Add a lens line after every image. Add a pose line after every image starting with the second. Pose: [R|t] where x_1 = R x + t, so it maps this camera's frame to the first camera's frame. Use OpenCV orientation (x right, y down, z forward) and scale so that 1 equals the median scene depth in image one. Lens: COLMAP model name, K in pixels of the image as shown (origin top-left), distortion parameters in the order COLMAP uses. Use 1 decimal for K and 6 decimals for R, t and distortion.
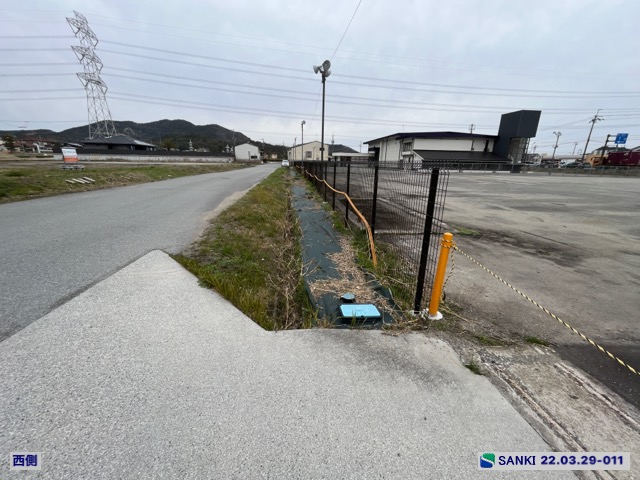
lens RADIAL K [[259.1, 0, 317.8], [0, 259.1, 237.9], [0, 0, 1]] dist [-0.002054, -0.001776]
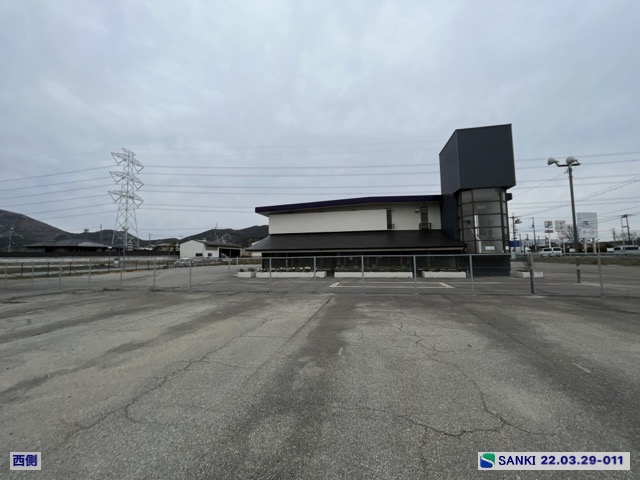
lens RADIAL K [[259.1, 0, 317.1], [0, 259.1, 238.6], [0, 0, 1]] dist [-0.002054, -0.001776]
pose [[0.958512, -0.049675, -0.280690, 0.421904], [-0.051258, 0.938611, -0.341148, -0.107248], [0.280405, 0.341382, 0.897124, 0.381358]]
